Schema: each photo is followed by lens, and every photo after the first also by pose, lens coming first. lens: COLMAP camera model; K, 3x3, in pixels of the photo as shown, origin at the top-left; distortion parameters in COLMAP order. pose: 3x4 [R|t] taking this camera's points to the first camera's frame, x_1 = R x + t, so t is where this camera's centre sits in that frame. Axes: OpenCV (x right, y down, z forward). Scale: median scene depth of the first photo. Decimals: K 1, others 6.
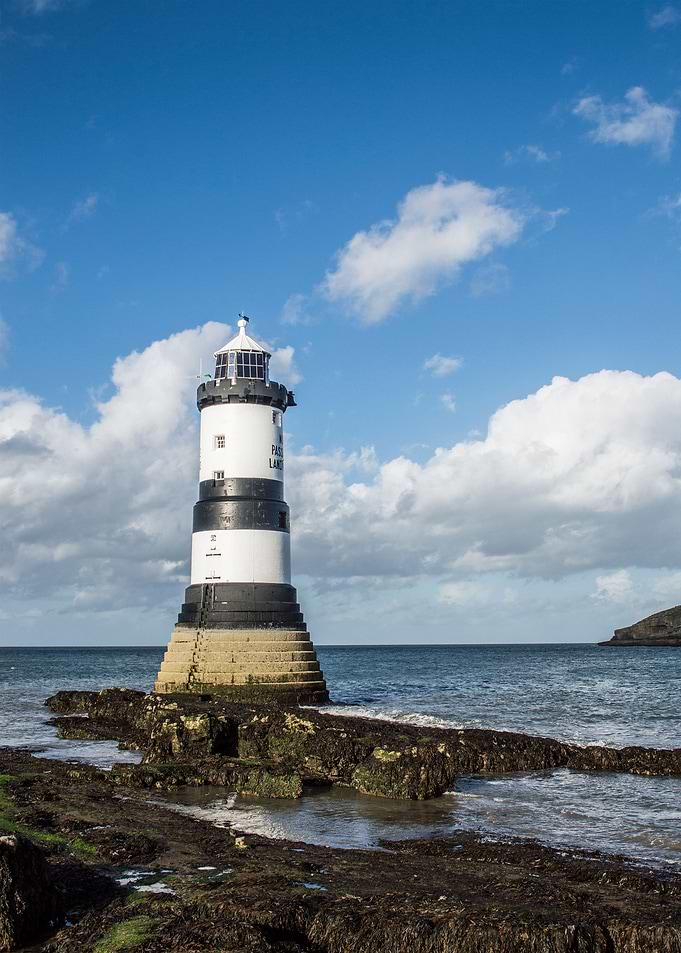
lens RADIAL K [[1126.4, 0, 340.5], [0, 1126.4, 476.5], [0, 0, 1]] dist [-0.014076, 0.029086]
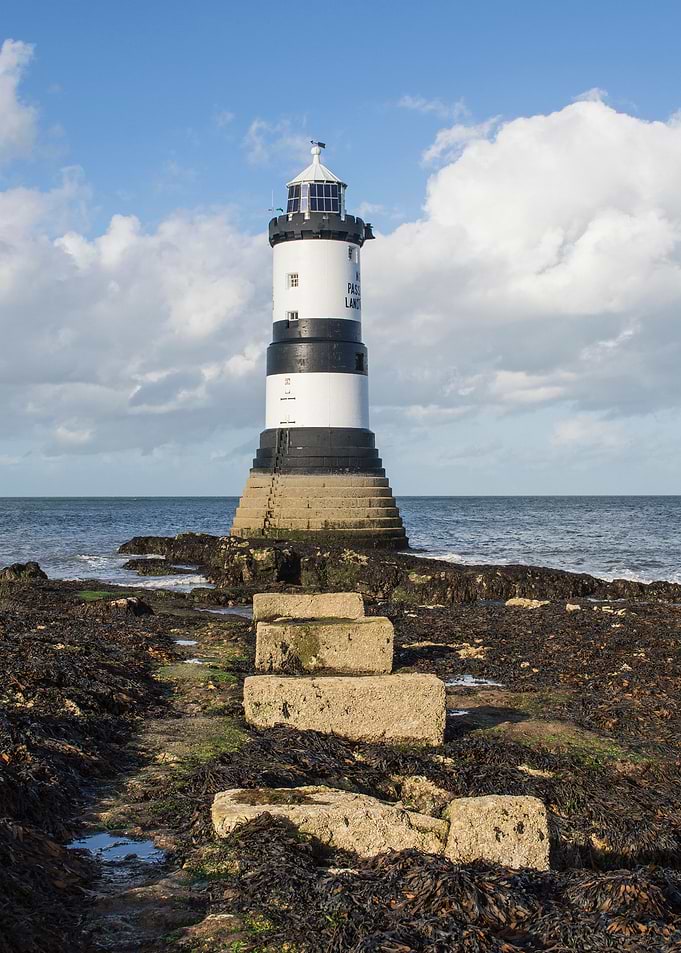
lens RADIAL K [[961.3, 0, 340.5], [0, 961.3, 476.5], [0, 0, 1]] dist [0.022350, 0.007938]
pose [[0.999102, 0.003115, -0.042251, -0.032025], [0.002710, 0.990551, 0.137118, 0.022206], [0.042279, -0.137110, 0.989653, 0.171048]]
